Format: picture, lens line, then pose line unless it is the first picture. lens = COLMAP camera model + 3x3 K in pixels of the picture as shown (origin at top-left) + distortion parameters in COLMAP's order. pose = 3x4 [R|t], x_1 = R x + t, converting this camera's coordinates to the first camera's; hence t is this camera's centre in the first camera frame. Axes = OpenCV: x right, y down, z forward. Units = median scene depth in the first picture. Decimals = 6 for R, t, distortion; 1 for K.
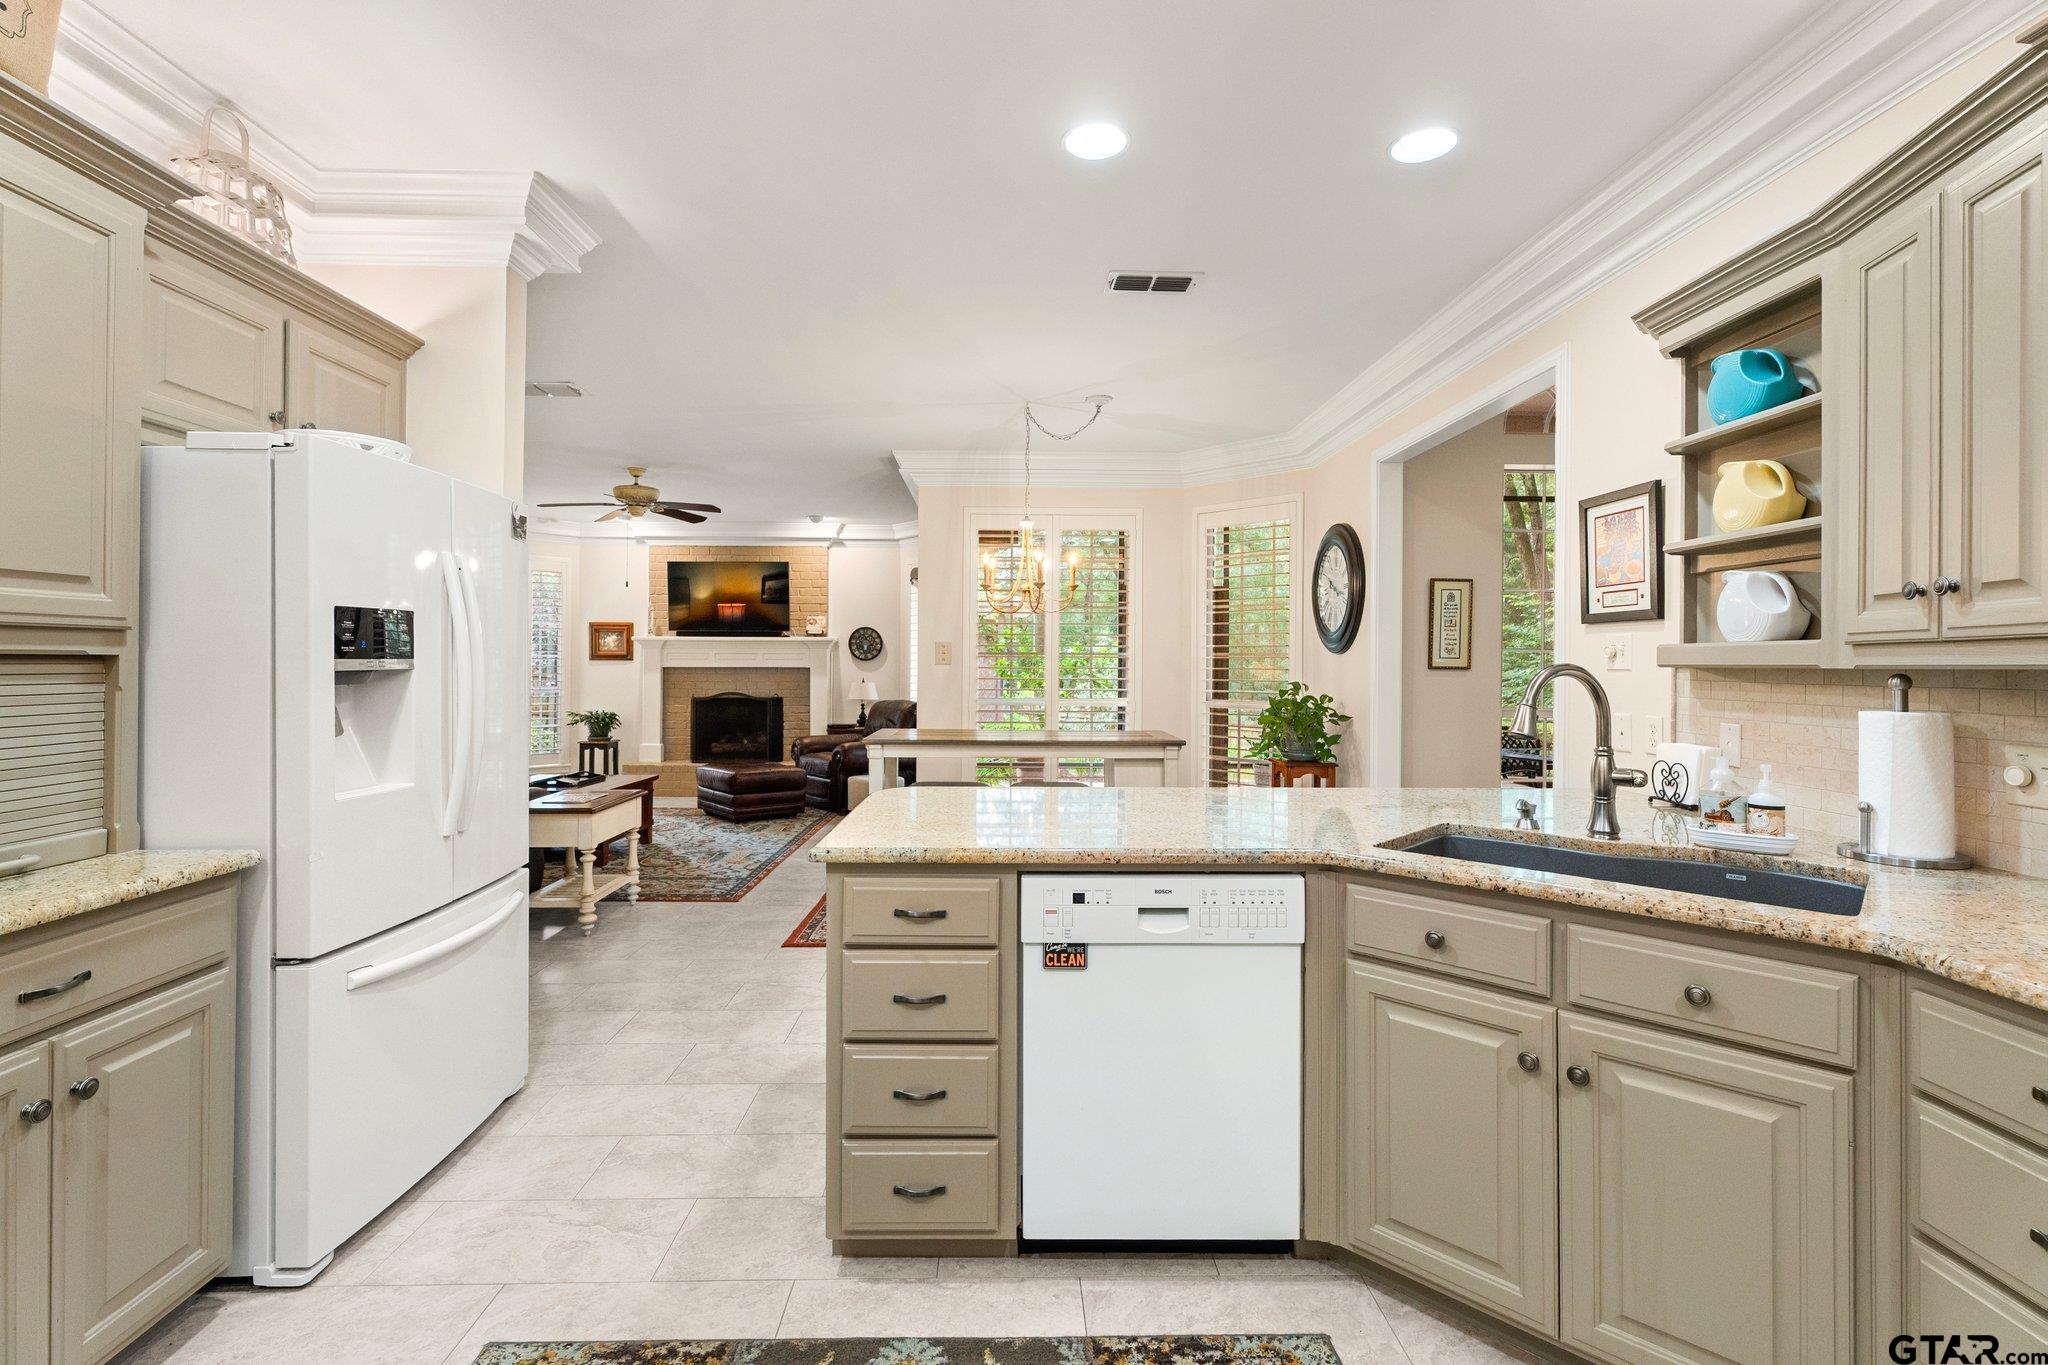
lens RADIAL K [[926.2, 0, 1022.5], [0, 926.2, 662.2], [0, 0, 1]] dist [0.000045, -0.000401]
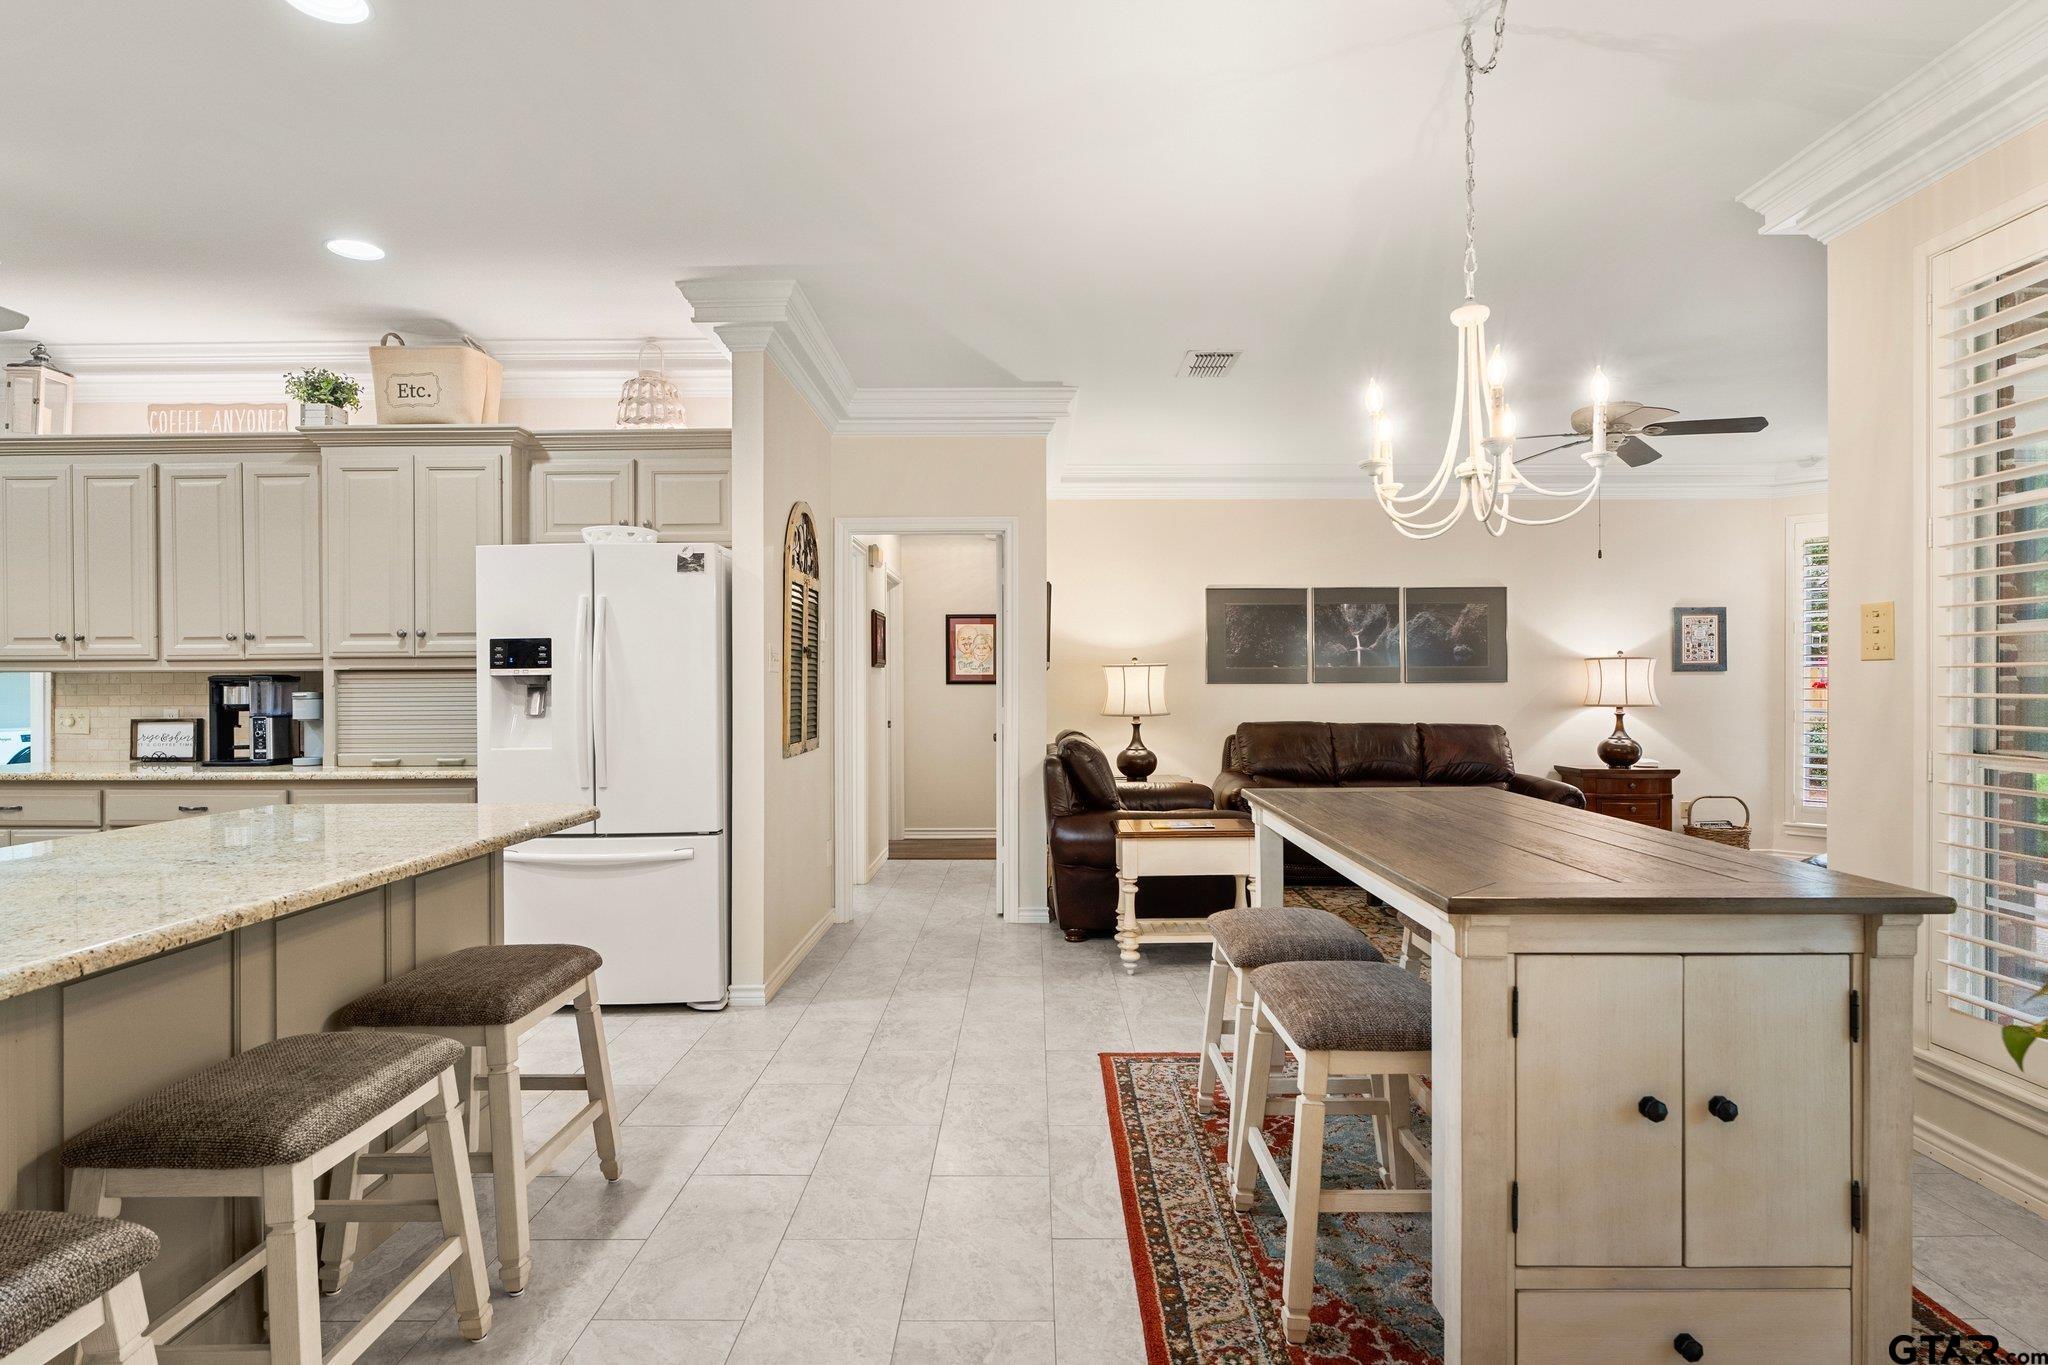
lens RADIAL K [[1061.1, 0, 1024.0], [0, 1061.1, 682.5], [0, 0, 1]] dist [-0.002031, -0.000280]
pose [[-0.031917, -0.002462, -0.999487, 0.263166], [0.005560, 0.999981, -0.002640, 0.006992], [0.999475, -0.005641, -0.031902, 0.439094]]
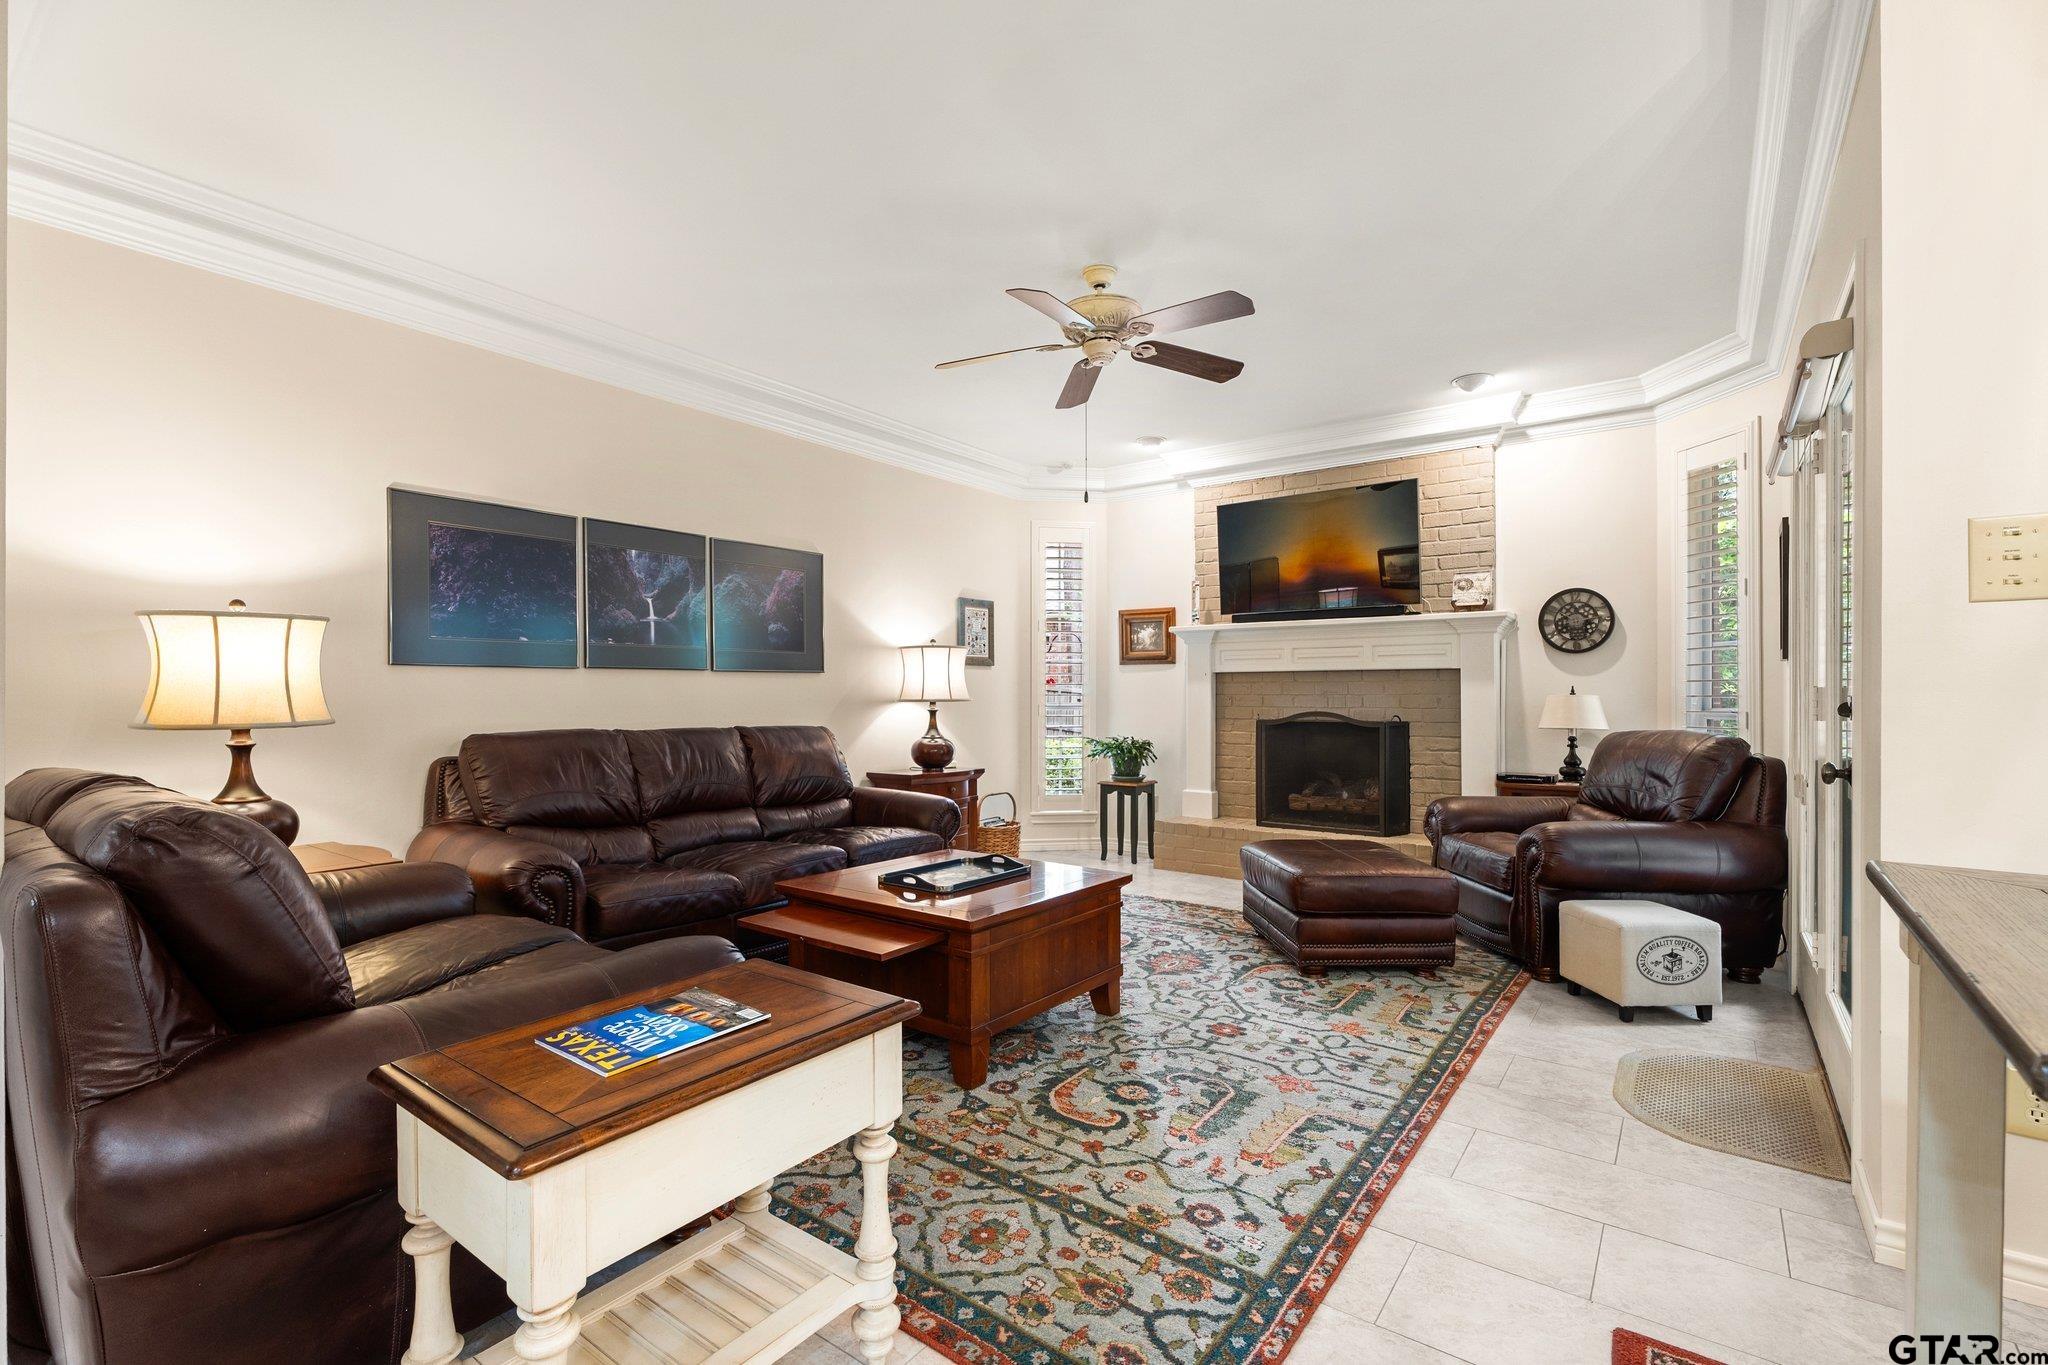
lens RADIAL K [[915.5, 0, 1026.2], [0, 915.5, 688.5], [0, 0, 1]] dist [0.001693, 0.000207]
pose [[0.790606, -0.007175, -0.612283, -0.101262], [0.005447, 0.999974, -0.004685, 0.019015], [0.612301, 0.000369, 0.790625, 0.416490]]
